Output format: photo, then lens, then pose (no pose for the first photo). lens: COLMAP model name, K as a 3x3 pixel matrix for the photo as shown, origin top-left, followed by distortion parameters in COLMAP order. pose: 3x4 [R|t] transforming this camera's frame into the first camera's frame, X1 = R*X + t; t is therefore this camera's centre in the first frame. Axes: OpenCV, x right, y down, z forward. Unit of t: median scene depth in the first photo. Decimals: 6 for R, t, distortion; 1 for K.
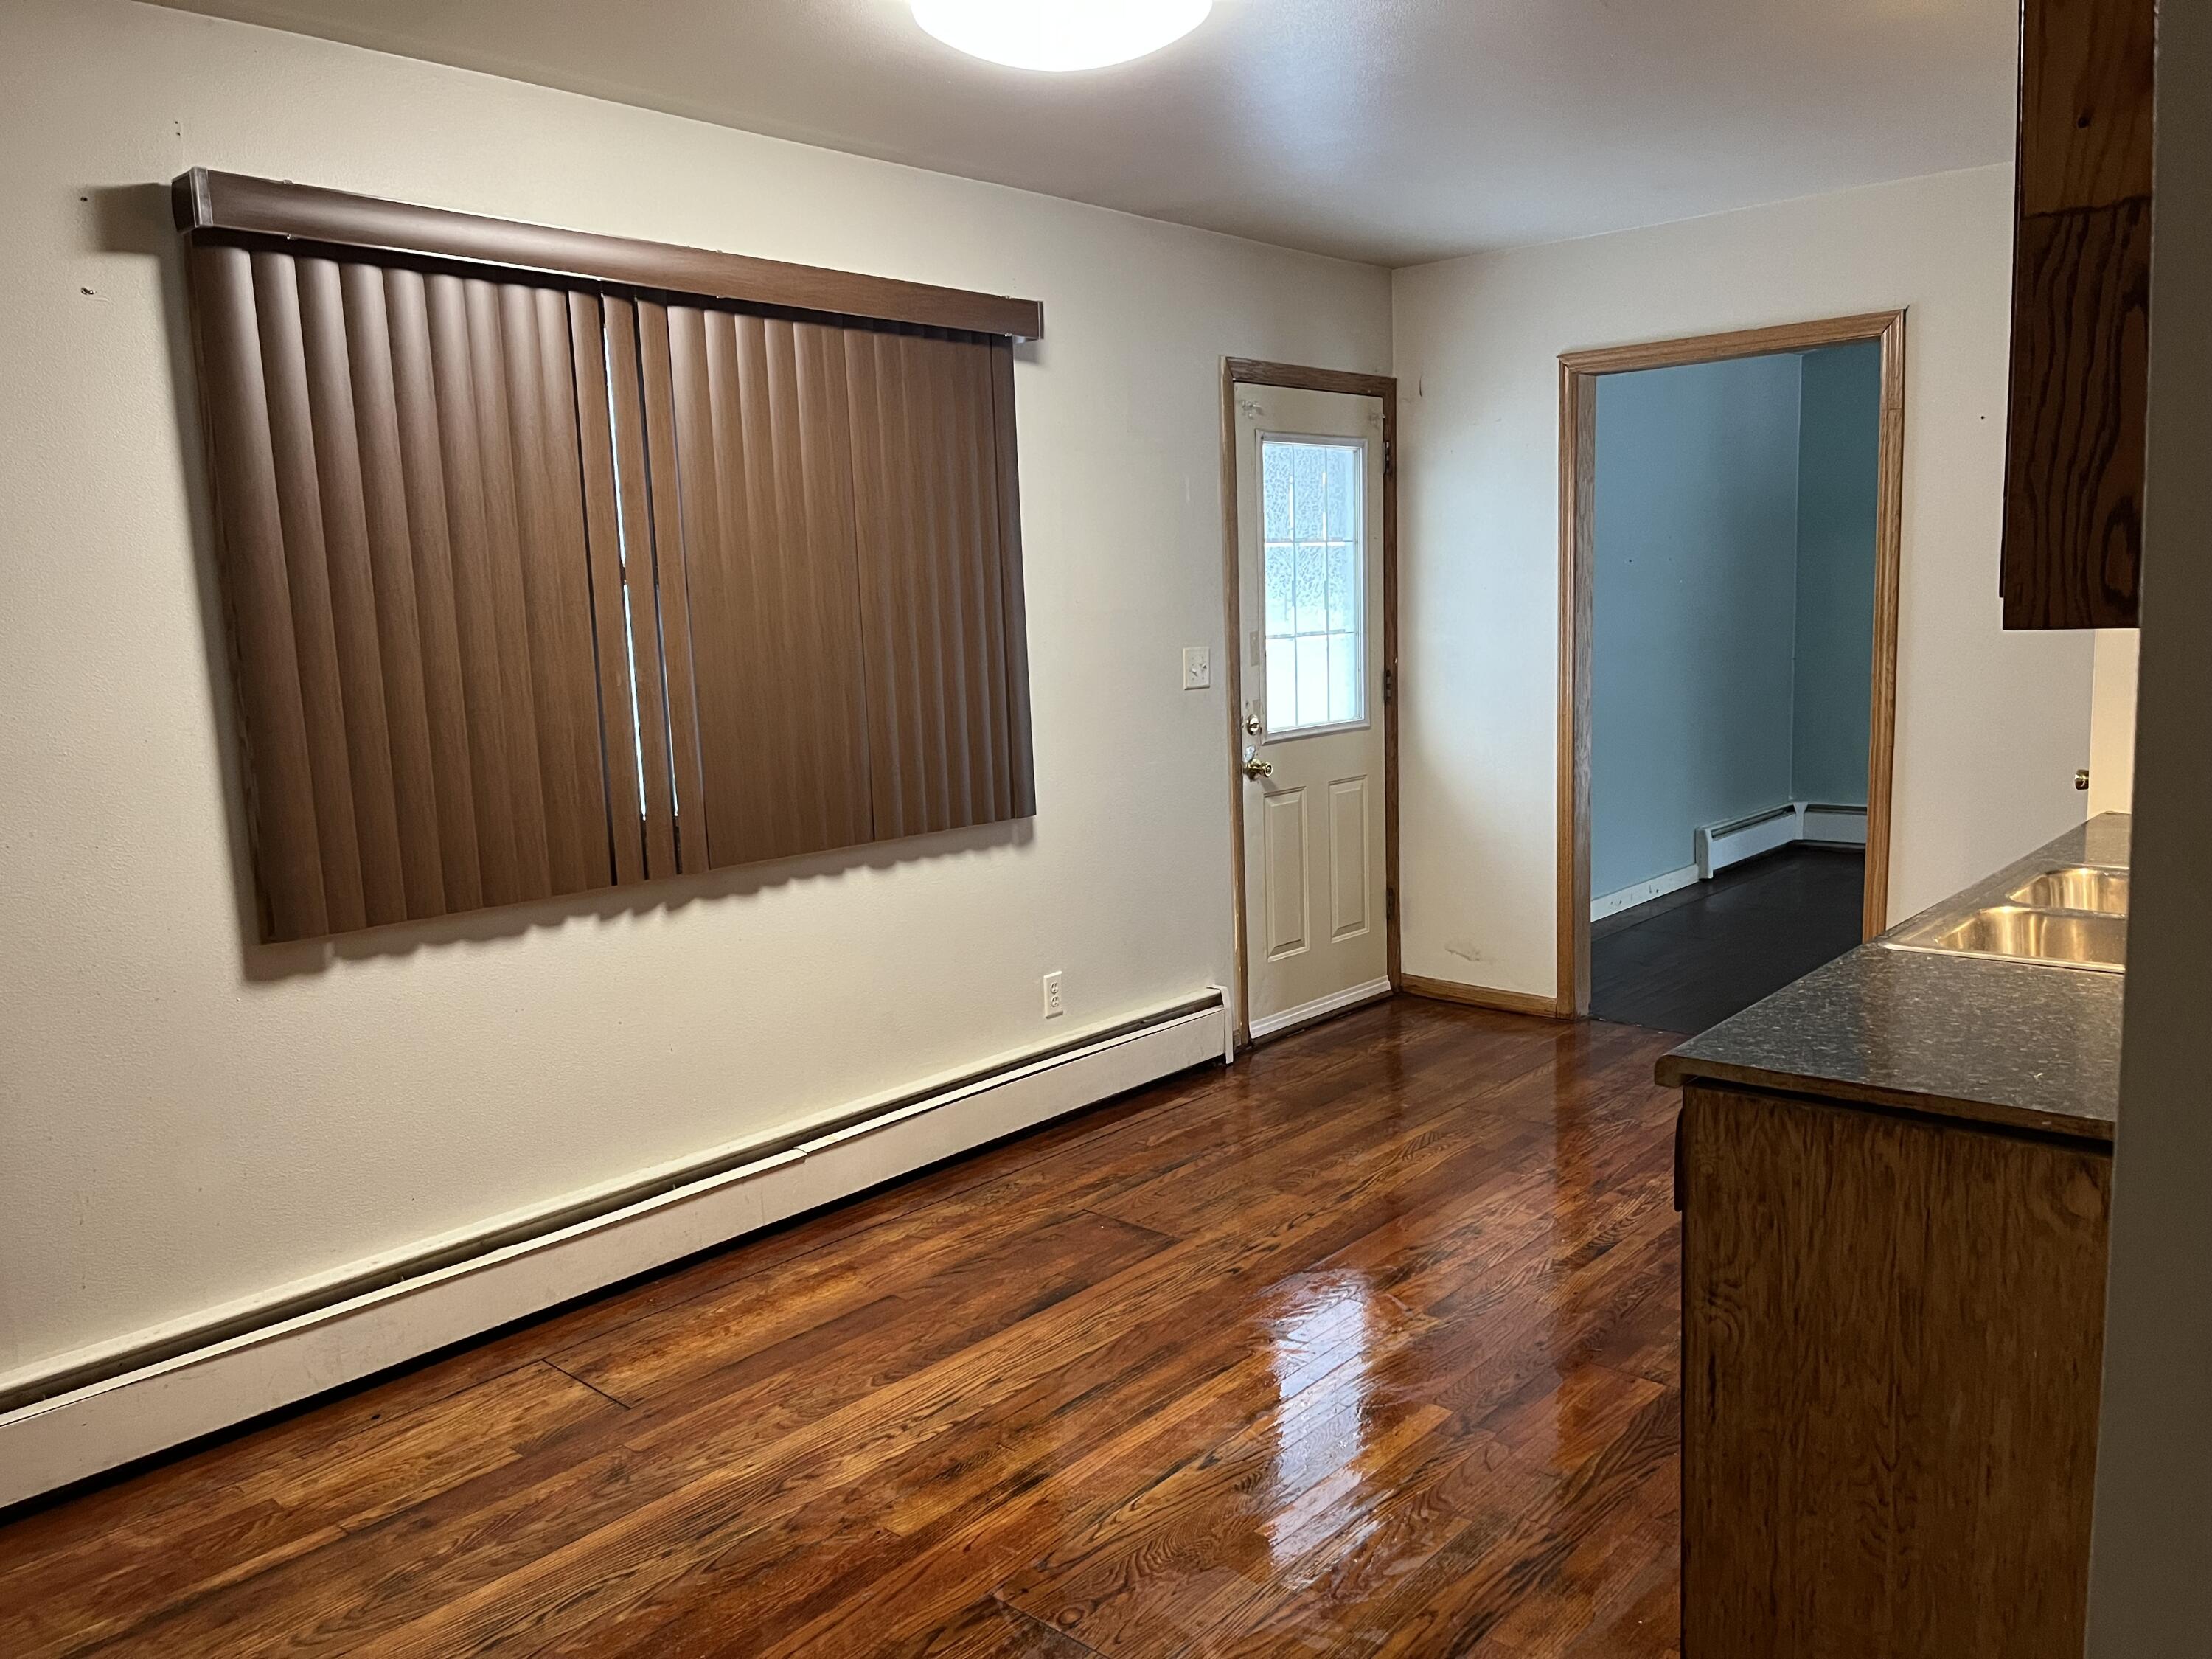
lens RADIAL K [[1673.4, 0, 1106.0], [0, 1673.4, 829.5], [0, 0, 1]] dist [0.078874, -0.112772]
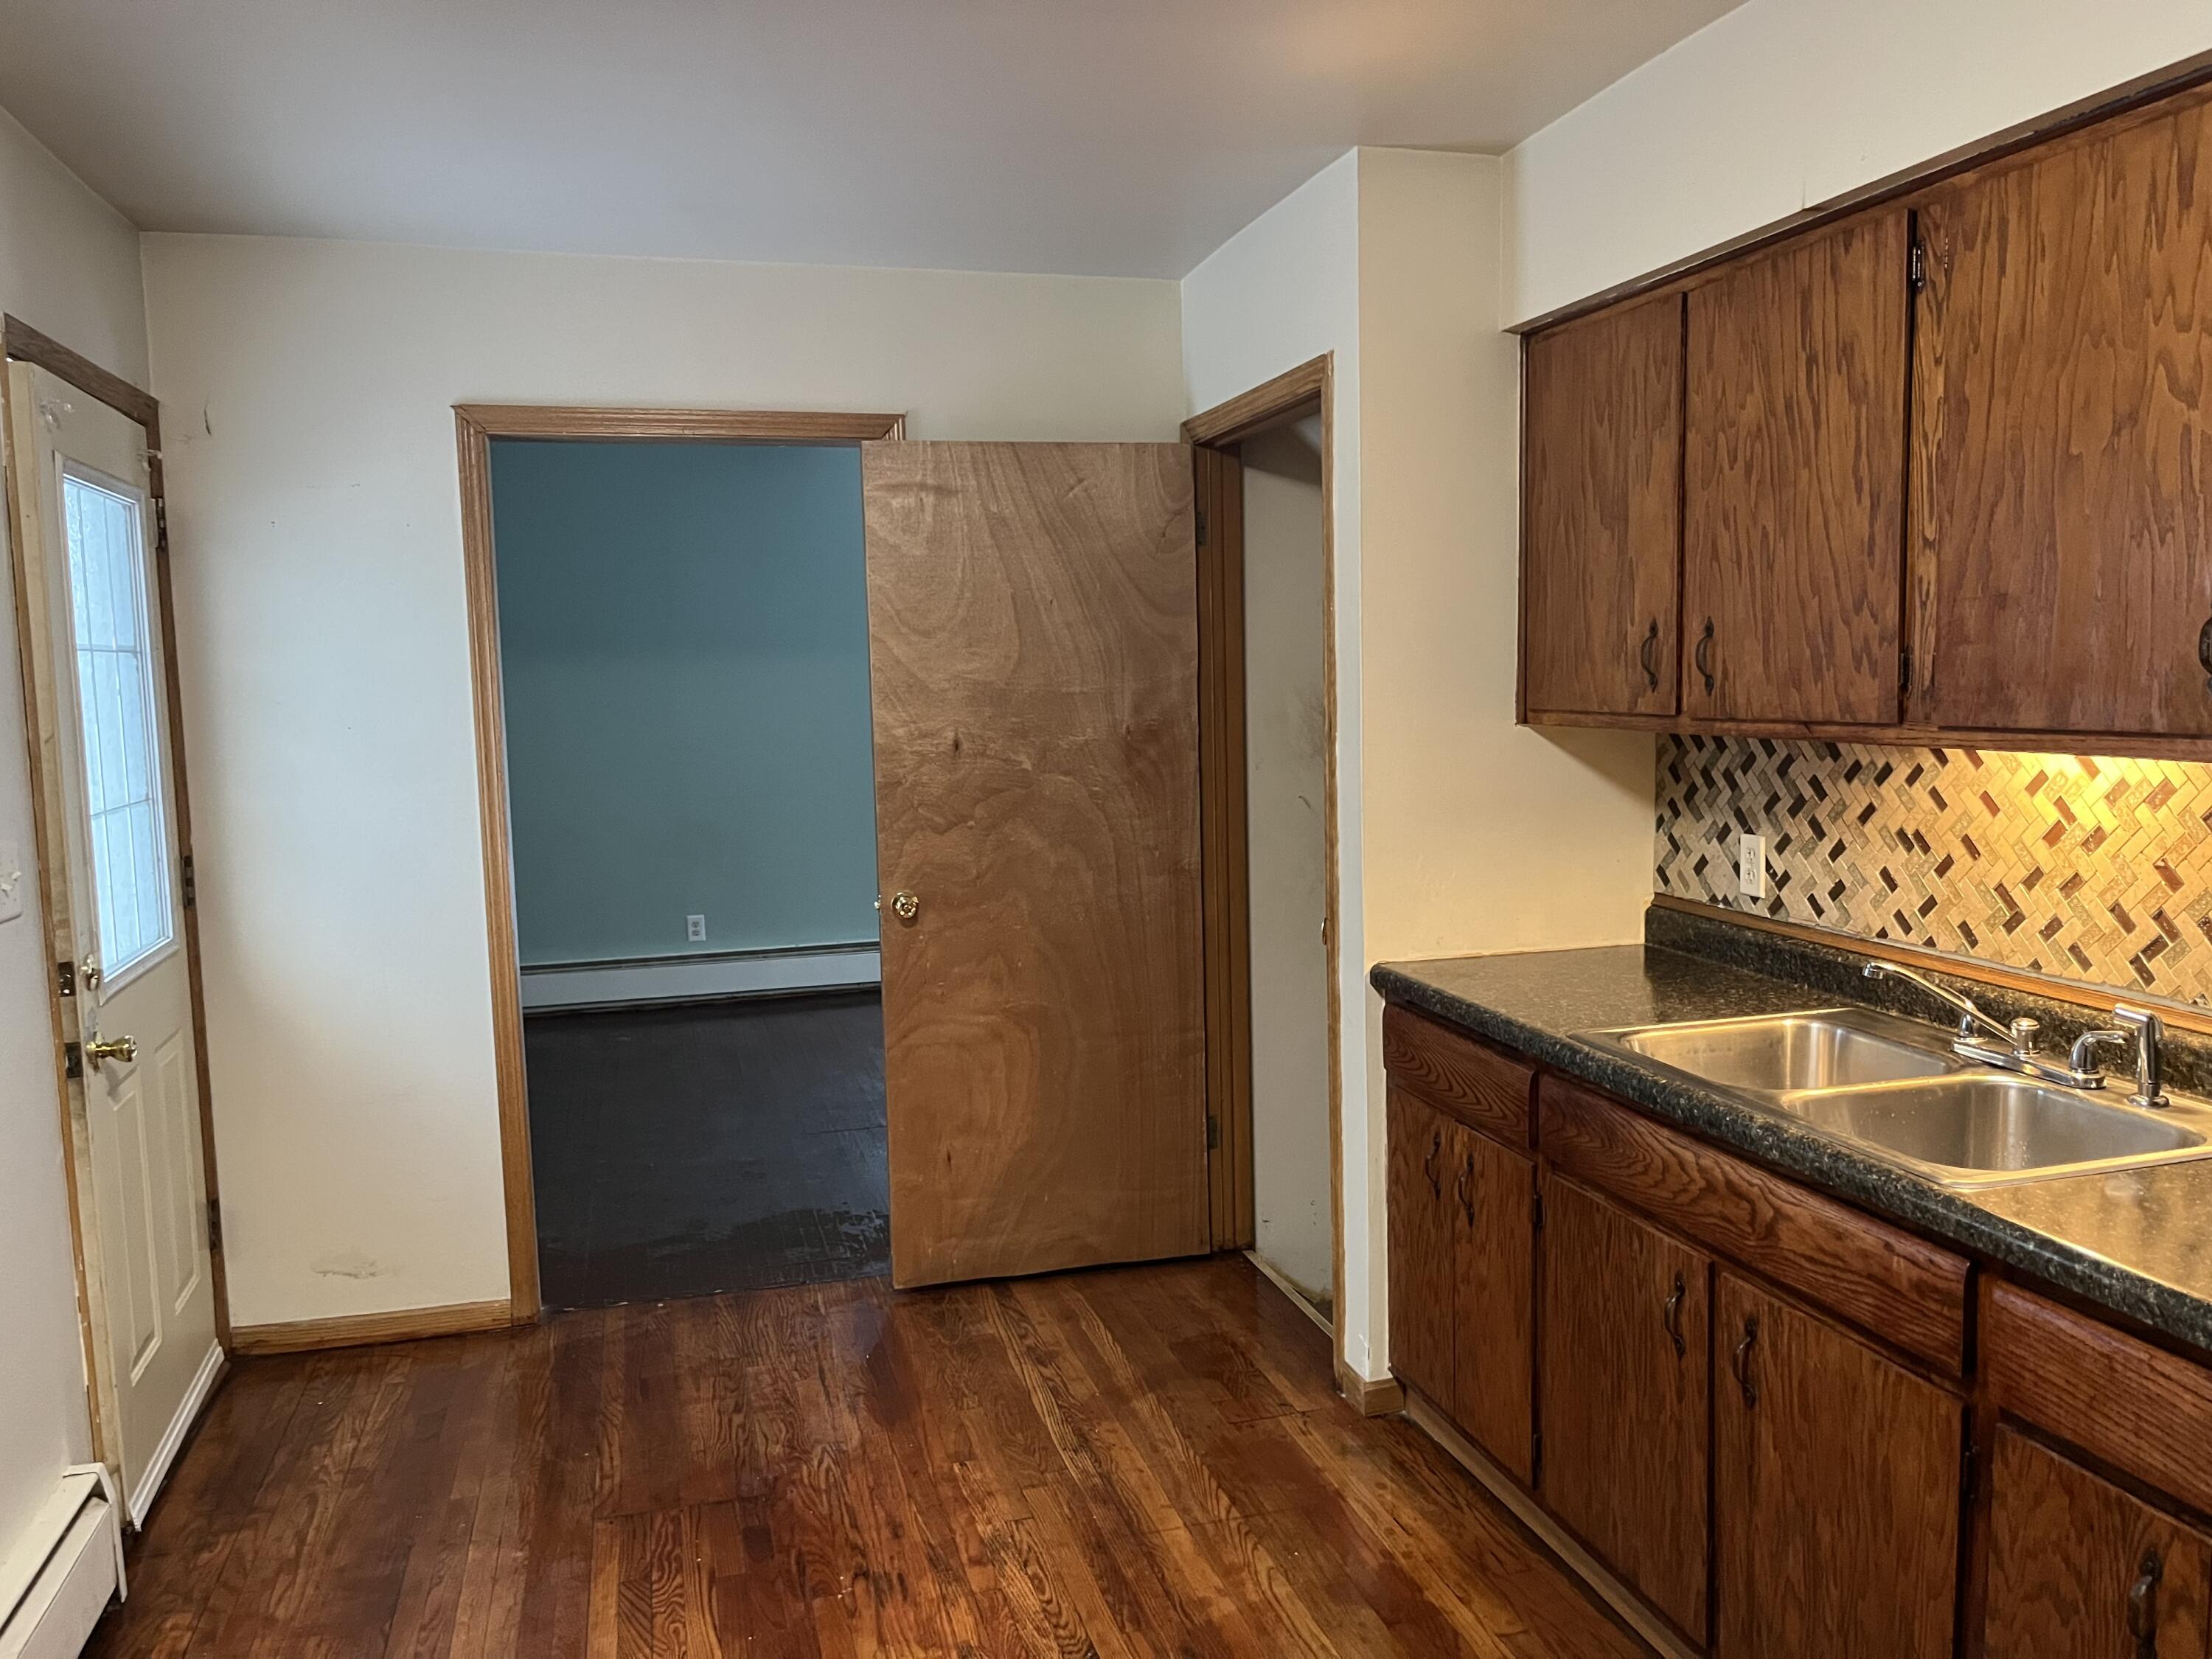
lens RADIAL K [[1673.4, 0, 1106.0], [0, 1673.4, 829.5], [0, 0, 1]] dist [0.078874, -0.112772]
pose [[0.543003, -0.059835, 0.837596, -0.291270], [0.119031, 0.992871, -0.006239, -0.098956], [-0.831252, 0.103088, 0.546254, 0.605989]]
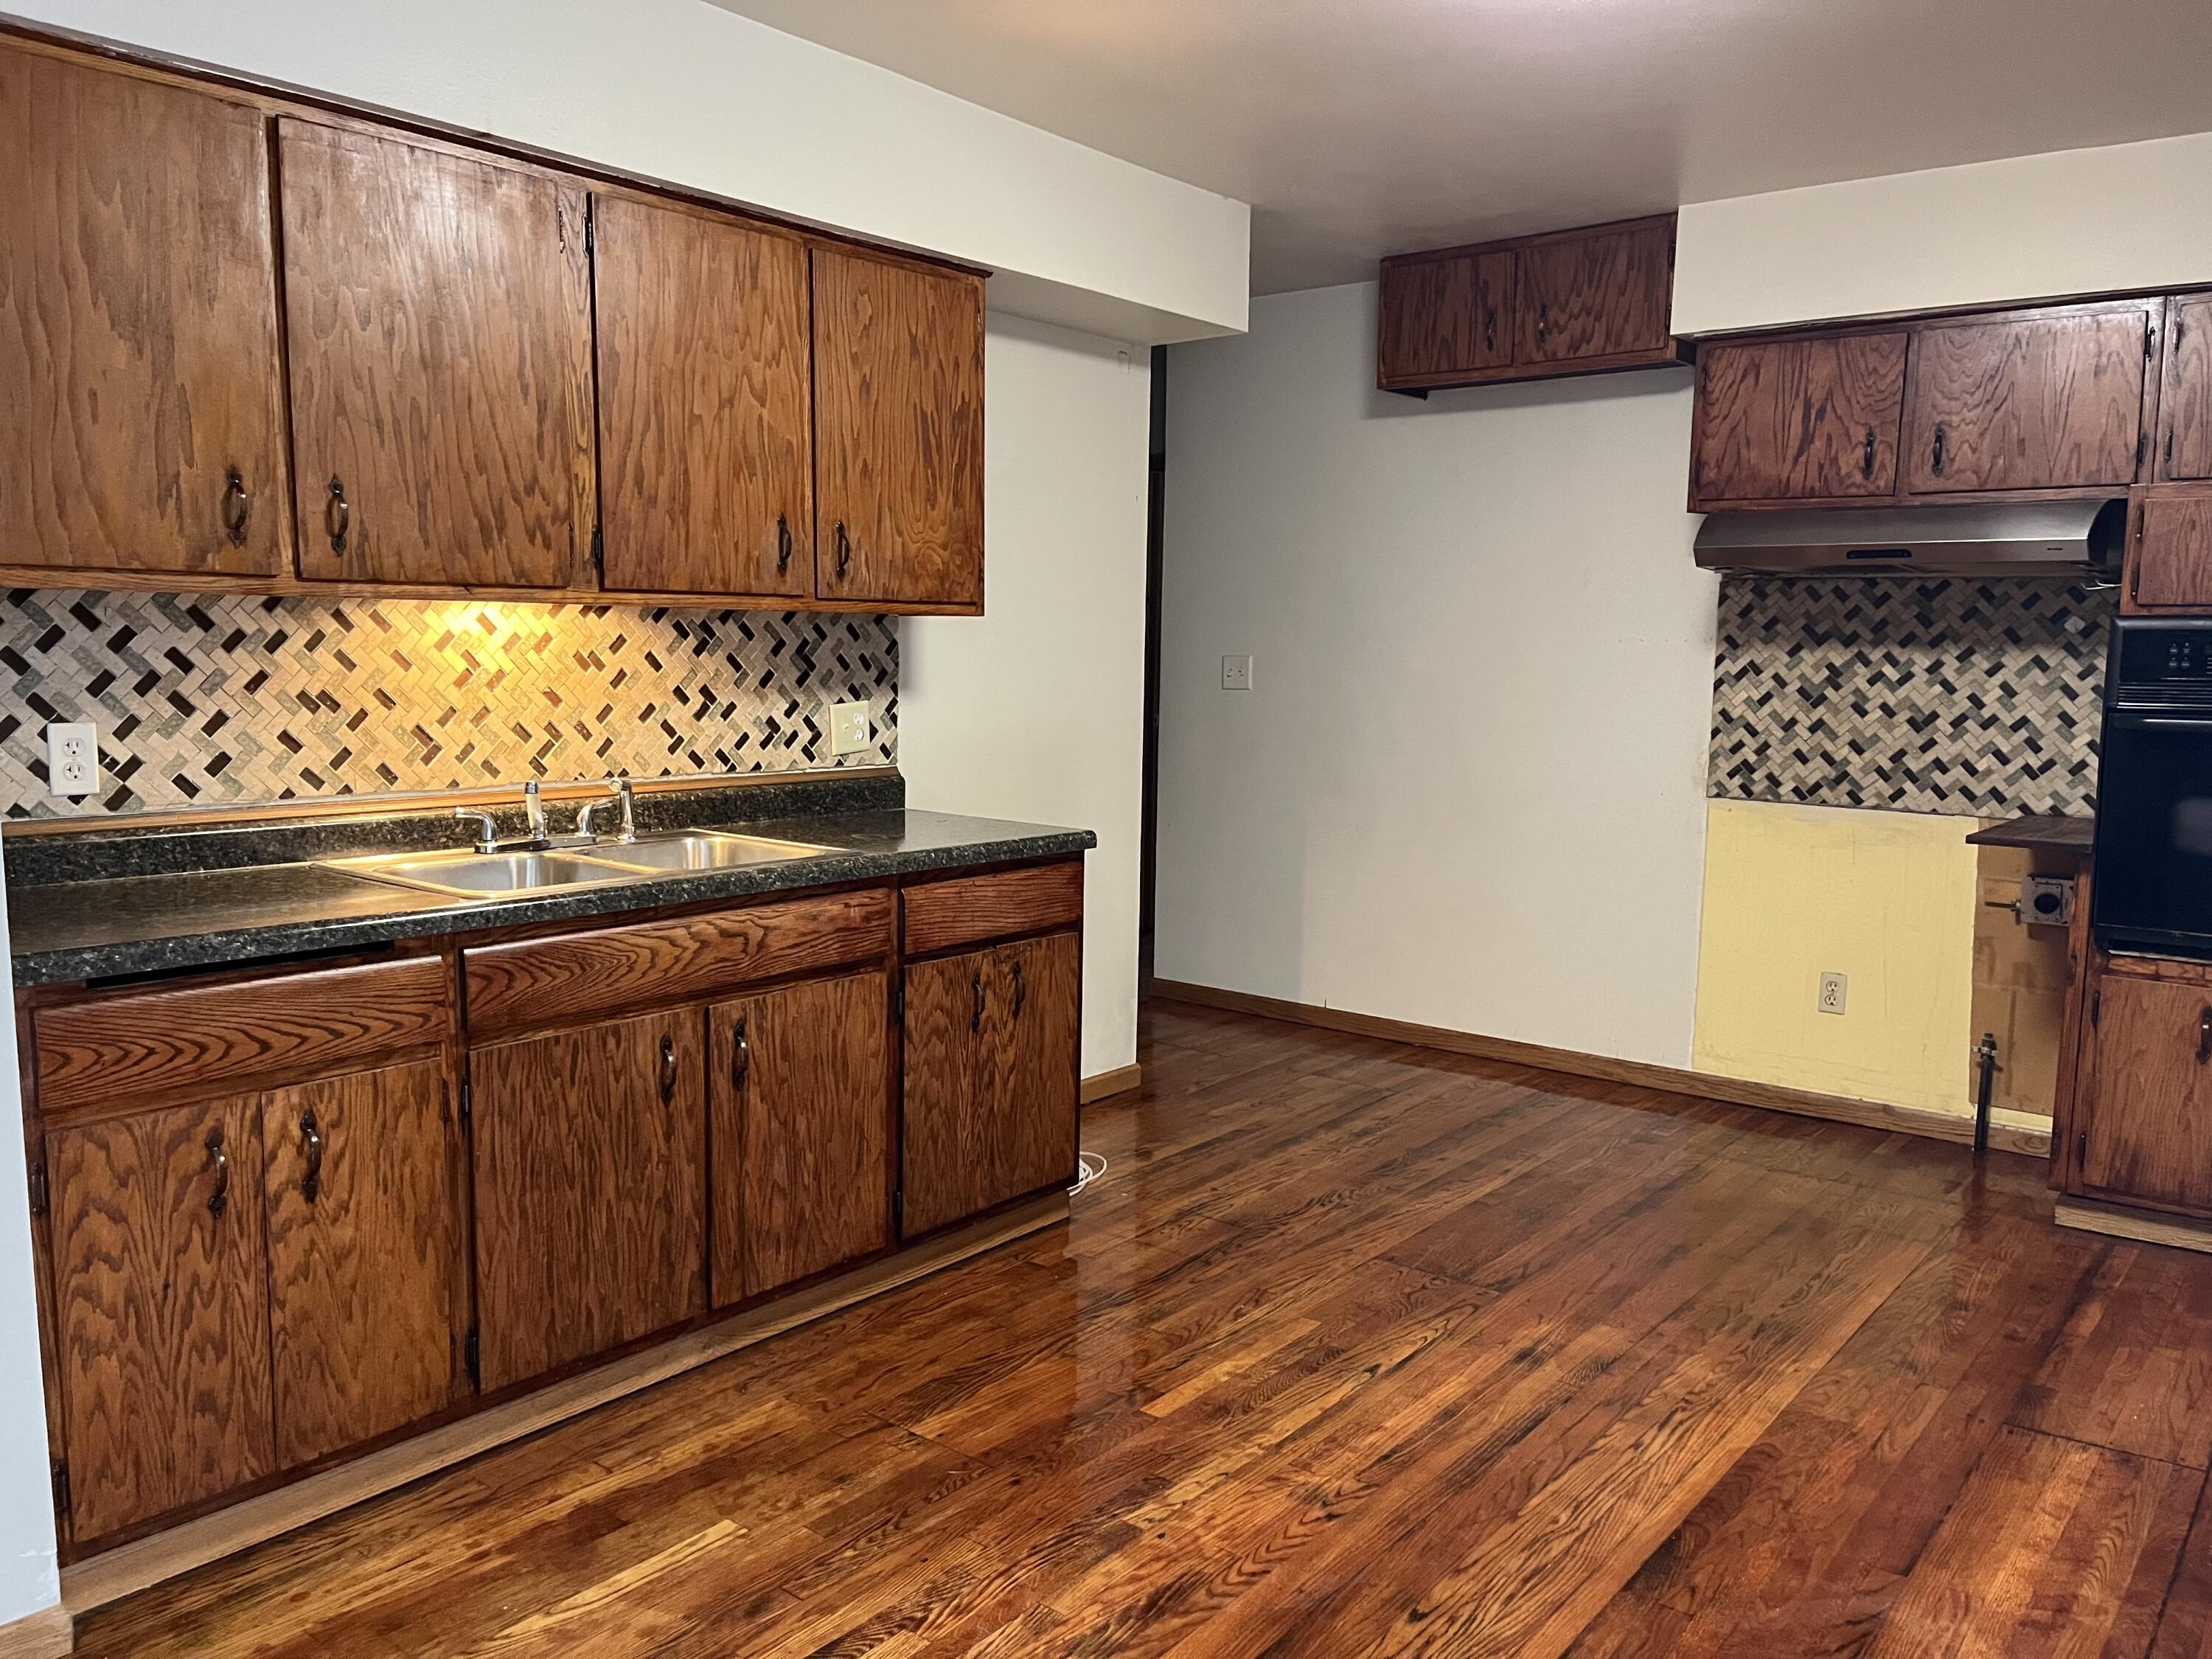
lens RADIAL K [[1676.4, 0, 1071.0], [0, 1676.4, 835.4], [0, 0, 1]] dist [0.043793, 0.000176]
pose [[-0.999352, 0.026593, -0.024250, 0.224469], [0.019558, 0.966915, 0.254349, -0.201261], [0.030212, 0.253710, -0.966808, 1.605856]]
